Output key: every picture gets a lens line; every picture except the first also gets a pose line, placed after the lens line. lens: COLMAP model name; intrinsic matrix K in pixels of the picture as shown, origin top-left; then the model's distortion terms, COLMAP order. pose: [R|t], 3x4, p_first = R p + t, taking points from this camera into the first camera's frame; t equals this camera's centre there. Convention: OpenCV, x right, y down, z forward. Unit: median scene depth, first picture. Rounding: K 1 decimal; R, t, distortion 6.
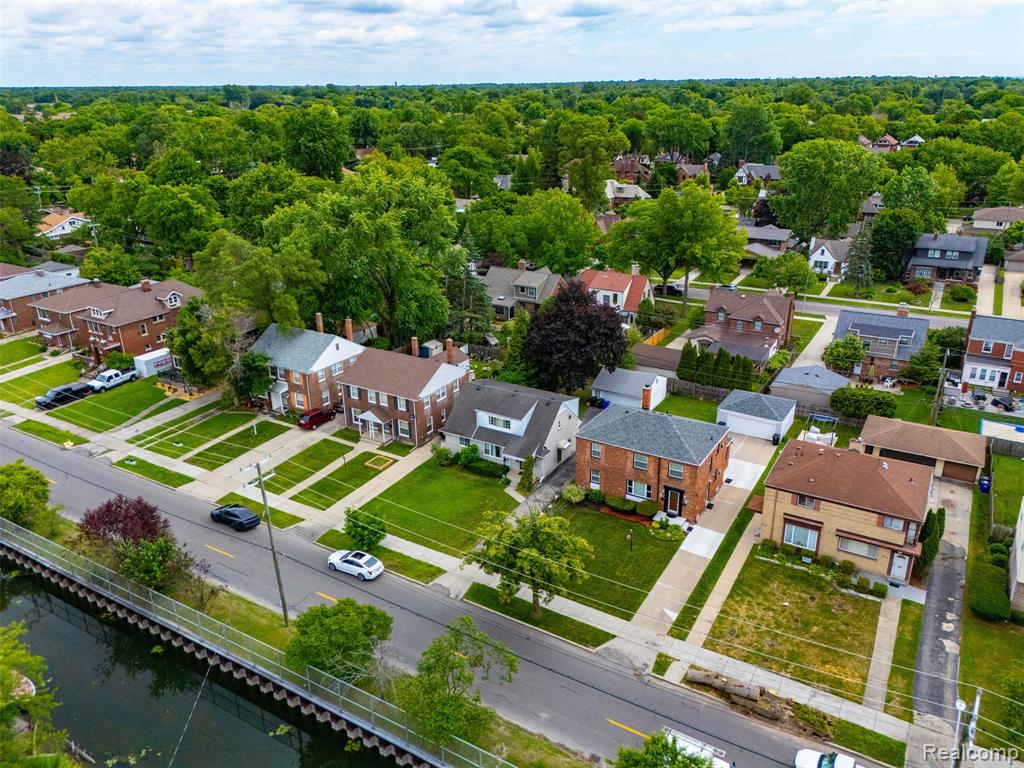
lens RADIAL K [[750.9, 0, 514.5], [0, 750.9, 384.6], [0, 0, 1]] dist [0.079514, -0.079527]
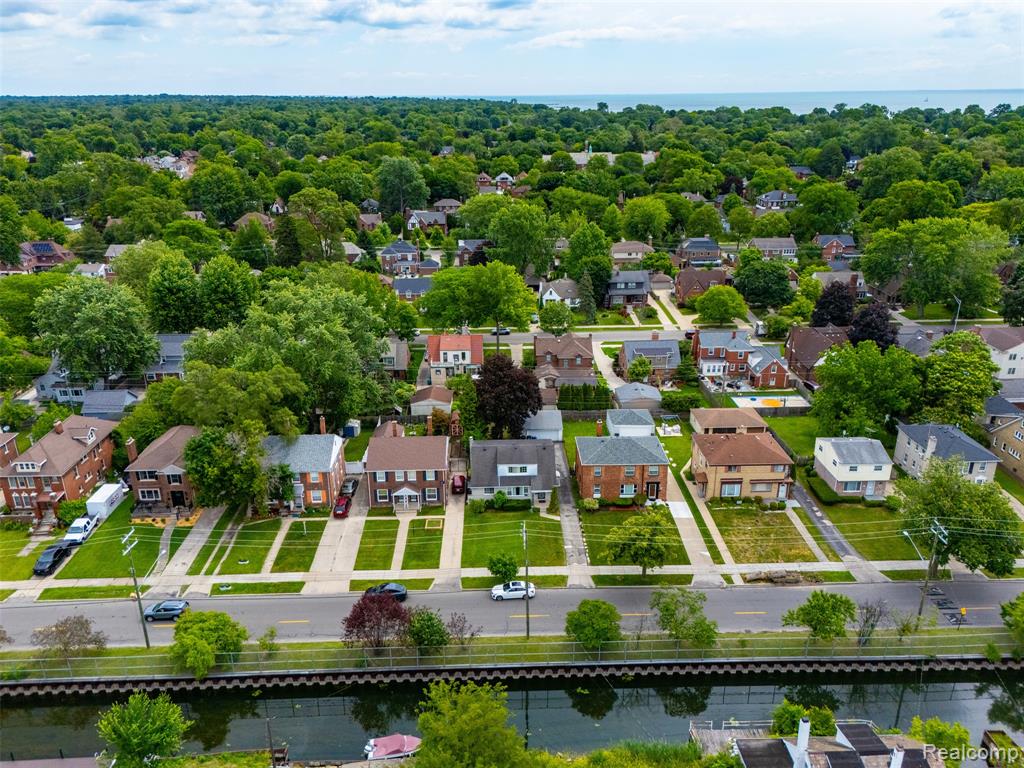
lens RADIAL K [[750.9, 0, 514.5], [0, 750.9, 384.6], [0, 0, 1]] dist [0.079514, -0.079527]
pose [[0.842424, -0.186891, 0.505365, -0.633297], [0.195364, 0.980041, 0.036769, -0.140955], [-0.502150, 0.067755, 0.862122, -0.173410]]
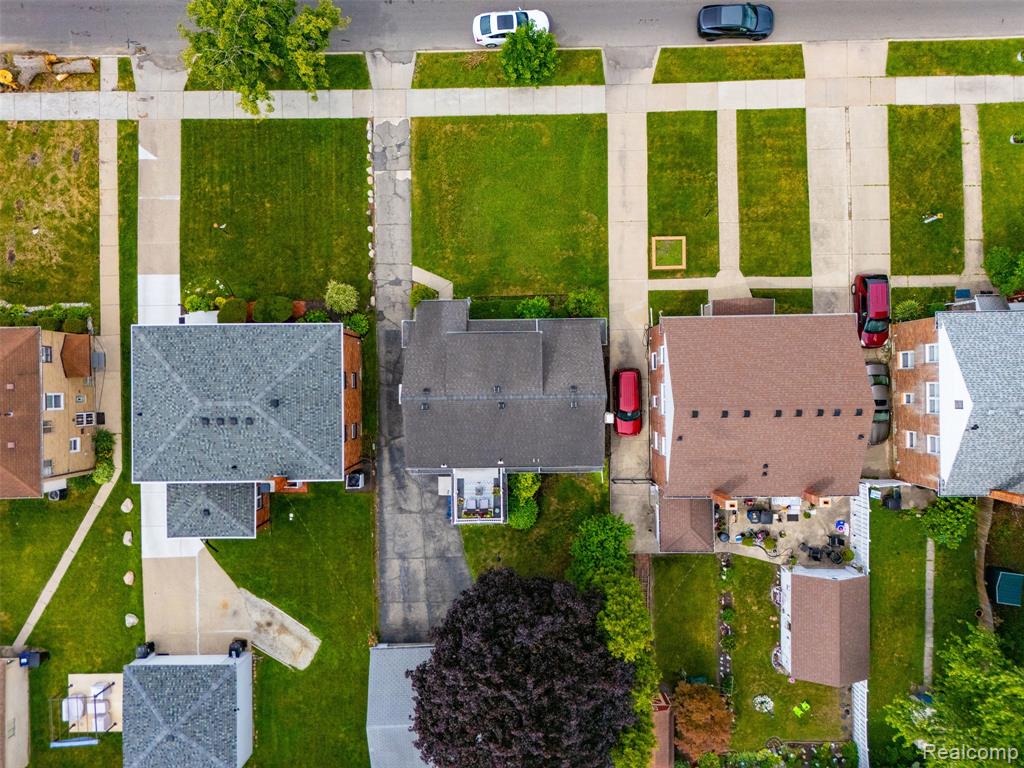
lens RADIAL K [[750.9, 0, 514.5], [0, 750.9, 384.6], [0, 0, 1]] dist [0.079514, -0.079527]
pose [[-0.850258, 0.526013, 0.019268, -0.023599], [-0.175562, -0.317912, 0.931724, -0.471889], [0.496224, 0.788824, 0.362656, 0.757655]]
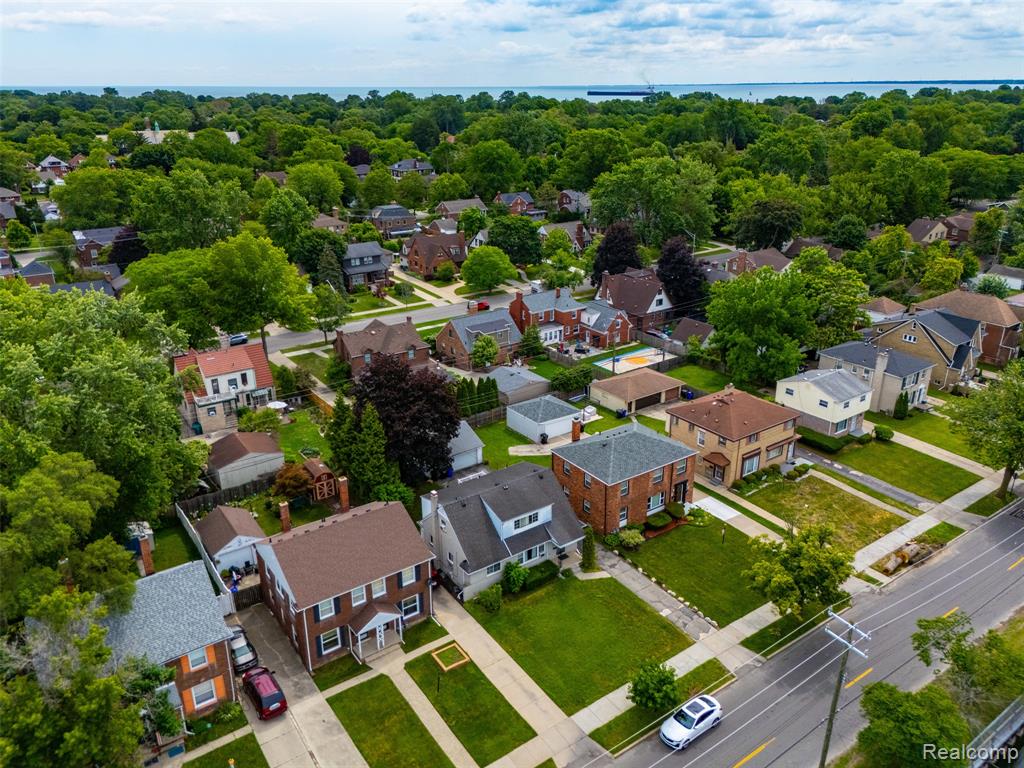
lens RADIAL K [[750.9, 0, 514.5], [0, 750.9, 384.6], [0, 0, 1]] dist [0.079514, -0.079527]
pose [[0.400639, -0.326452, 0.856106, -0.661130], [0.336797, 0.921428, 0.193747, -0.246316], [-0.852090, 0.210711, 0.479108, 0.517990]]
